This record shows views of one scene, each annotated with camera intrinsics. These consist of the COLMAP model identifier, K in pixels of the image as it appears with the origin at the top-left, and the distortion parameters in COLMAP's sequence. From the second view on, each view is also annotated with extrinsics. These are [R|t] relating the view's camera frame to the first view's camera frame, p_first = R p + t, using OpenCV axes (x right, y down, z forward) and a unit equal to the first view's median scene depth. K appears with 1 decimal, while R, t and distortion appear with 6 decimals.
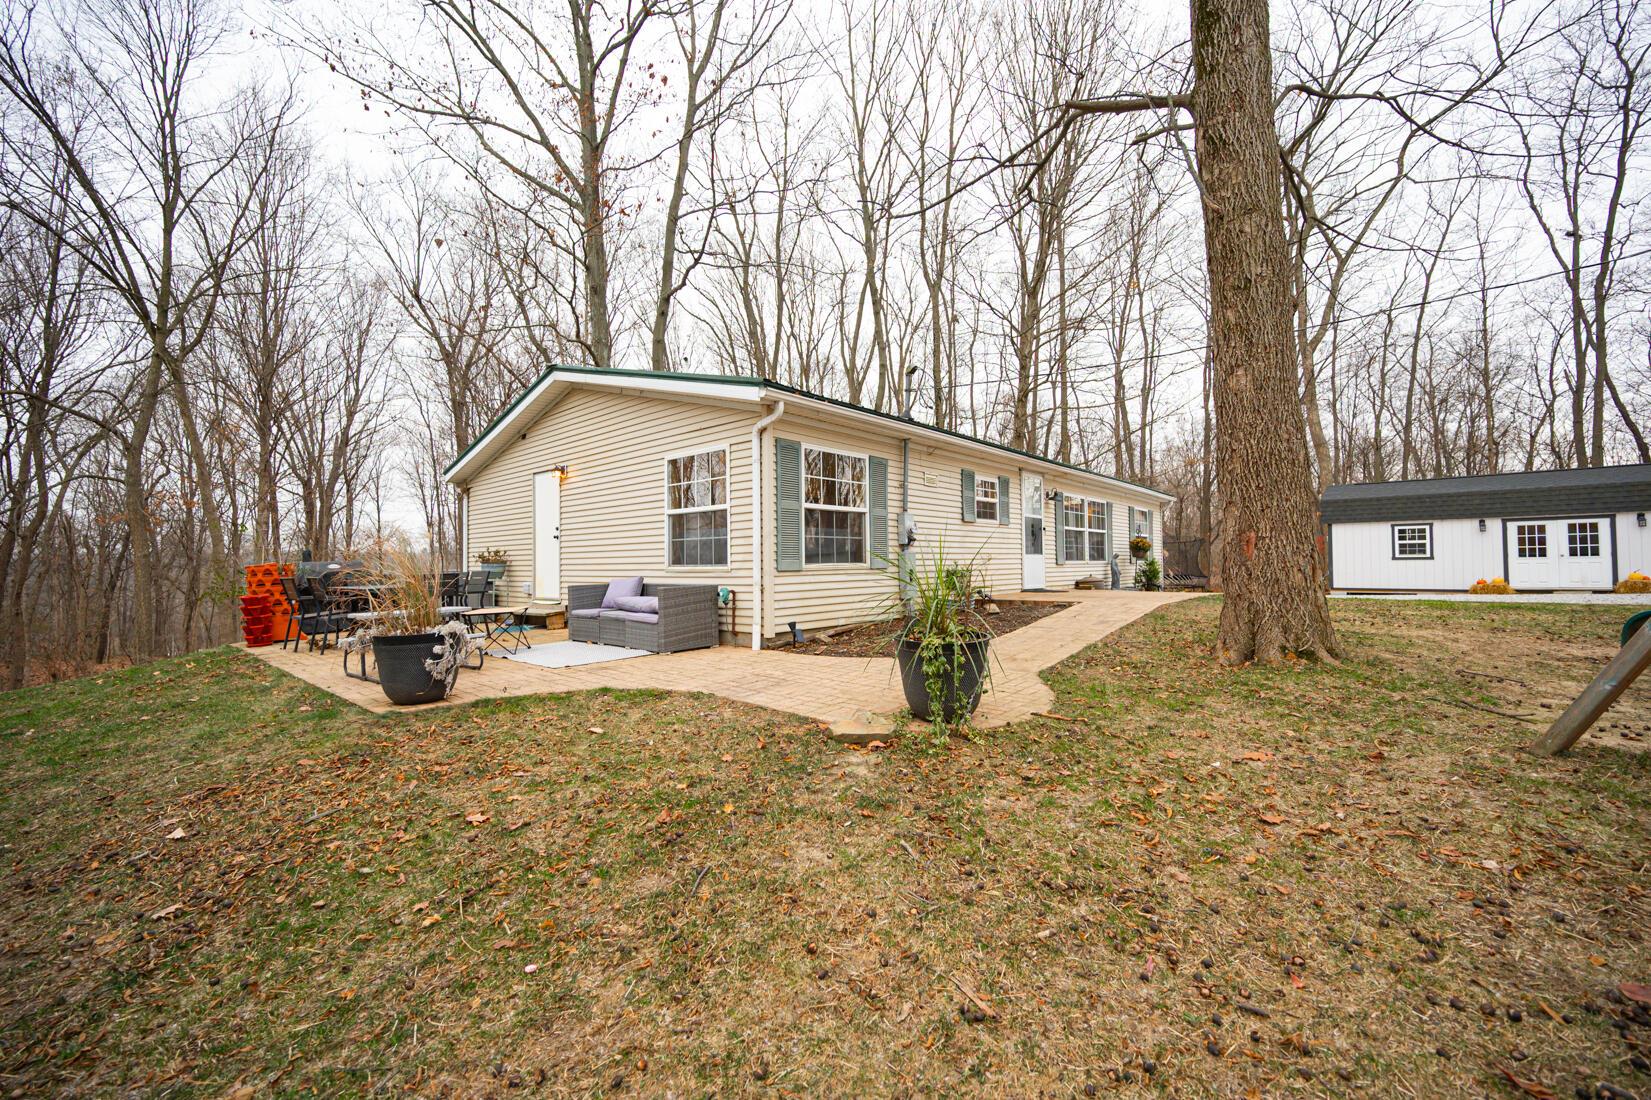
lens RADIAL K [[651.9, 0, 825.5], [0, 651.9, 550.0], [0, 0, 1]] dist [-0.001338, 0.000087]
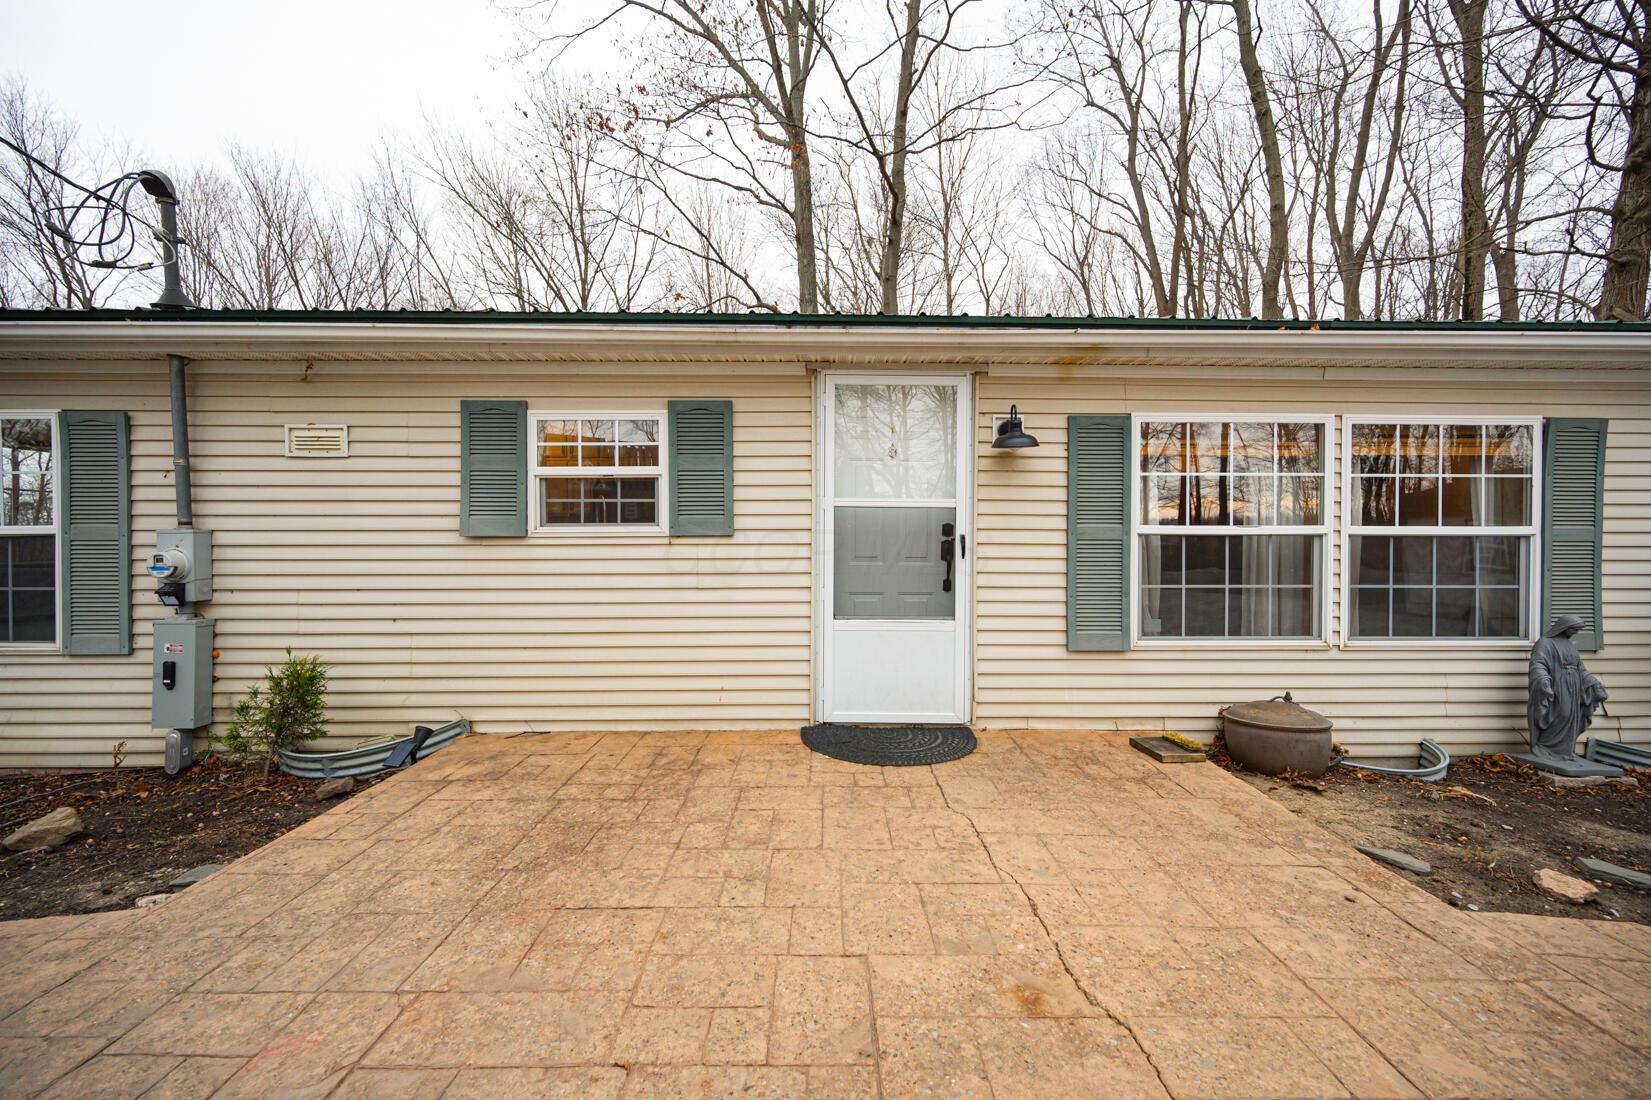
lens RADIAL K [[651.9, 0, 825.5], [0, 651.9, 550.0], [0, 0, 1]] dist [-0.001338, 0.000087]
pose [[0.669737, 0.021684, -0.742282, 0.366283], [0.008974, 0.999264, 0.037289, -0.027634], [0.742545, -0.031635, 0.669049, 0.512732]]
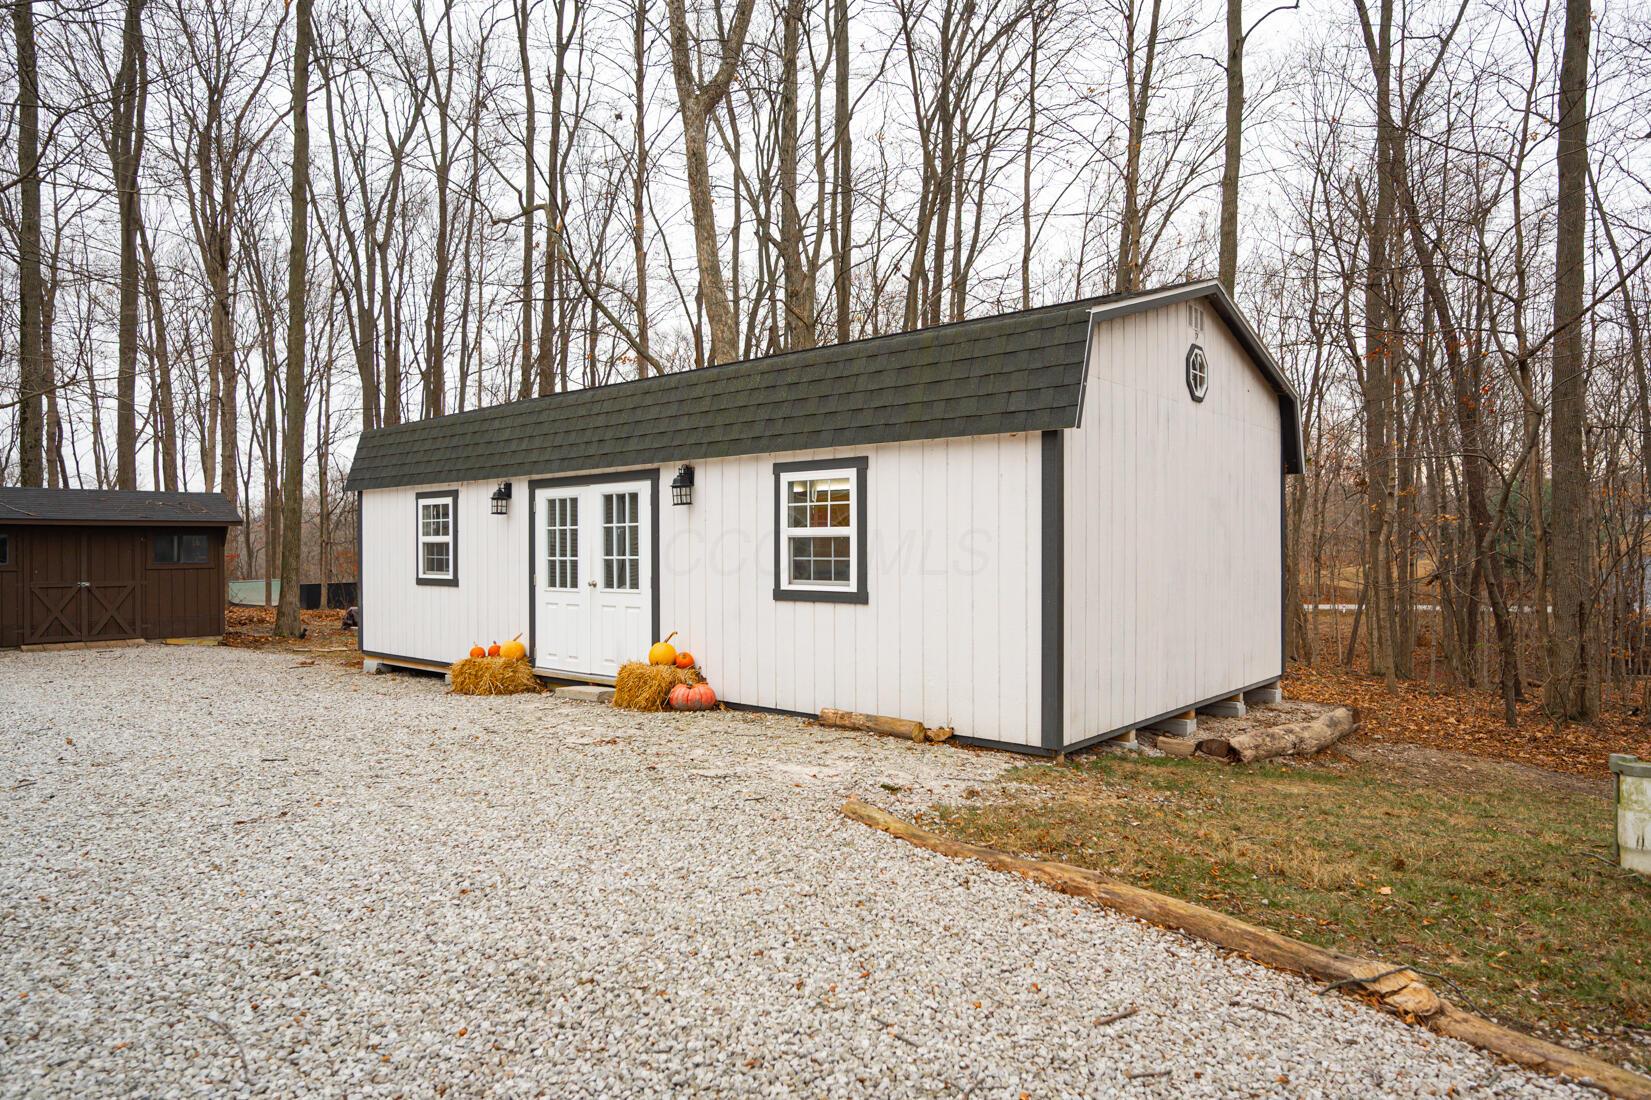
lens RADIAL K [[995.0, 0, 825.5], [0, 995.0, 550.0], [0, 0, 1]] dist [-0.005285, -0.000646]
pose [[0.999831, 0.007782, 0.016633, 1.291923], [-0.008187, 0.999669, 0.024385, -0.025643], [-0.016438, -0.024517, 0.999564, 0.471427]]
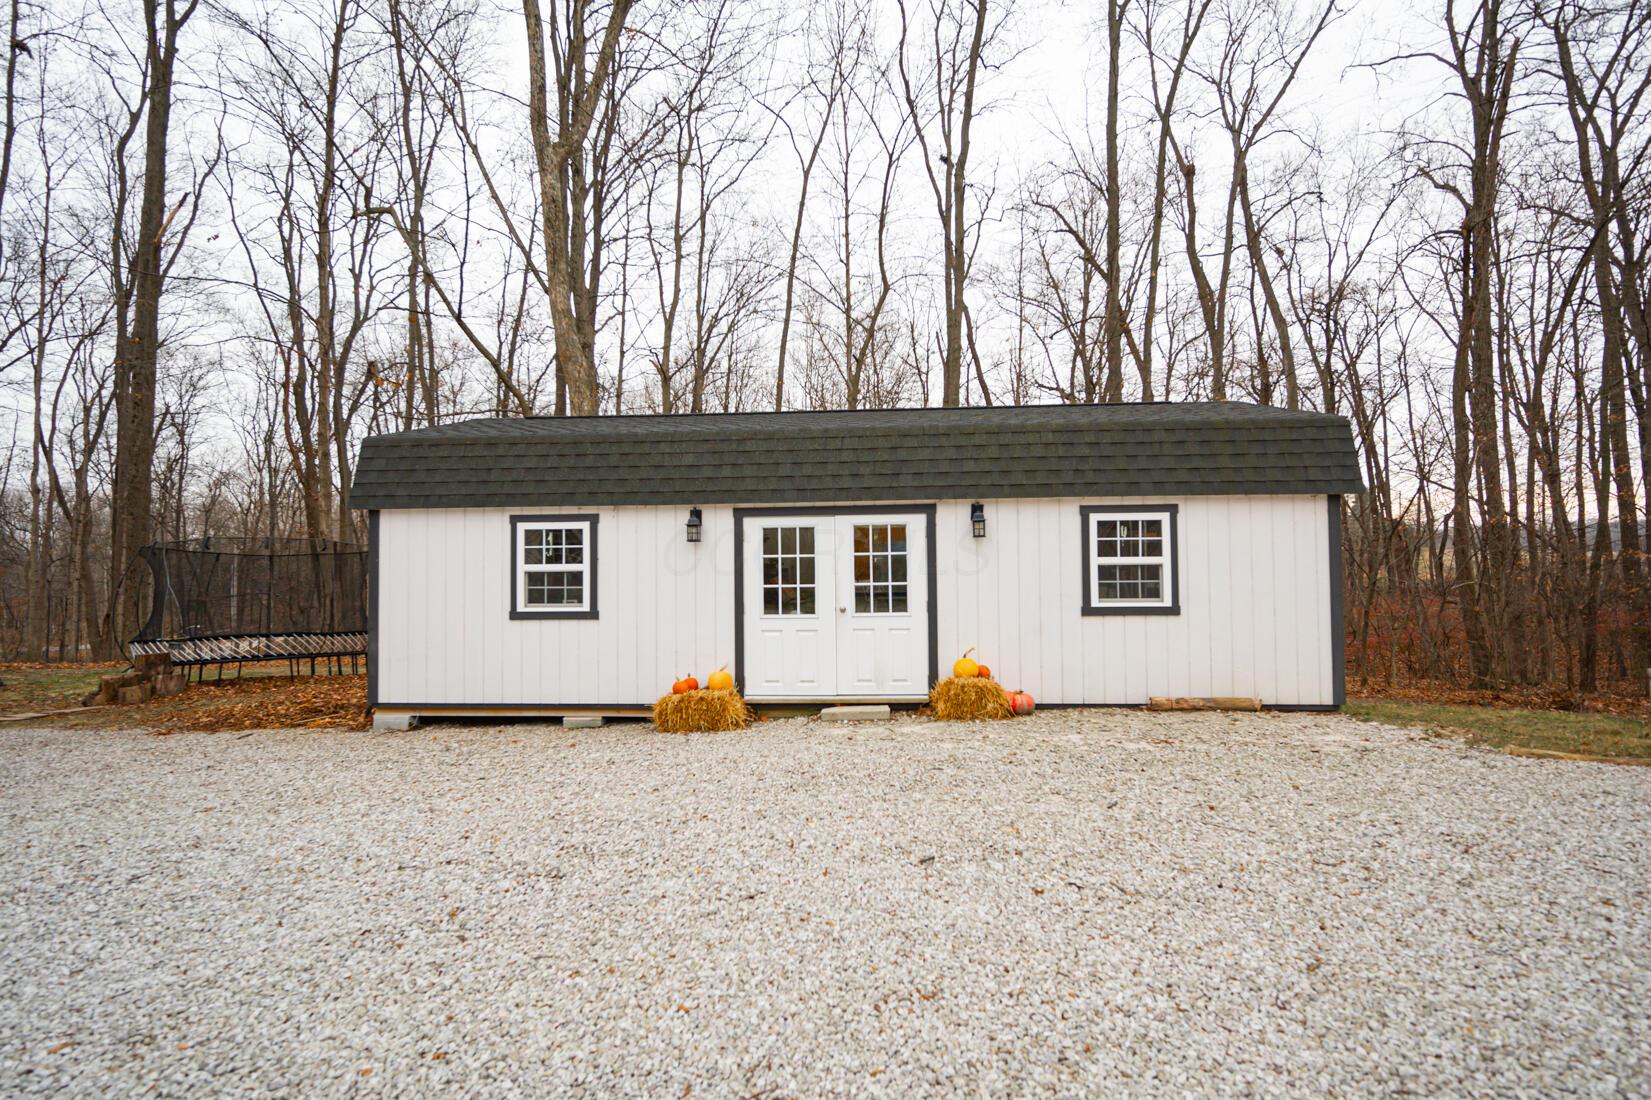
lens RADIAL K [[760.1, 0, 825.5], [0, 760.1, 550.0], [0, 0, 1]] dist [0.001024, 0.000426]
pose [[0.789229, 0.017918, 0.613837, 0.883080], [-0.012626, 0.999836, -0.012952, -0.021104], [-0.613969, 0.002472, 0.789326, 0.681664]]
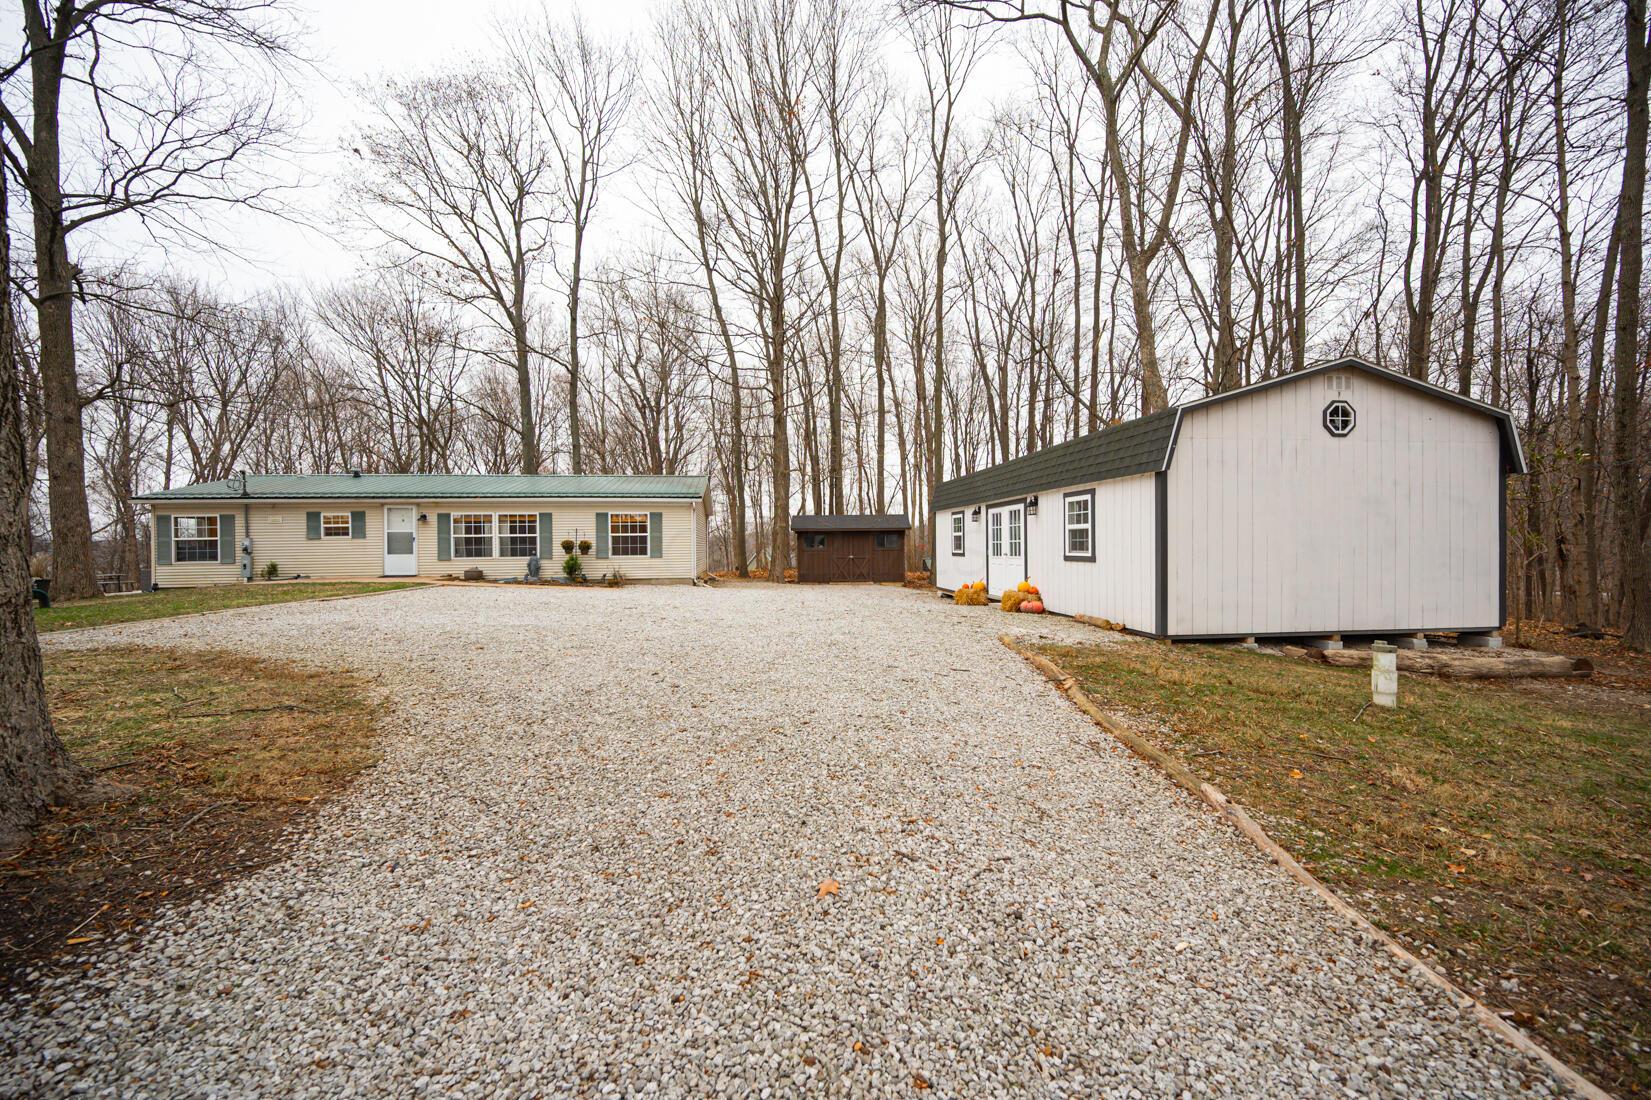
lens RADIAL K [[651.9, 0, 825.5], [0, 651.9, 550.0], [0, 0, 1]] dist [-0.001338, 0.000087]
pose [[0.748802, 0.007202, -0.662754, 1.517632], [0.019045, 0.999294, 0.032377, -0.025250], [0.662520, -0.036866, 0.748137, 0.323749]]
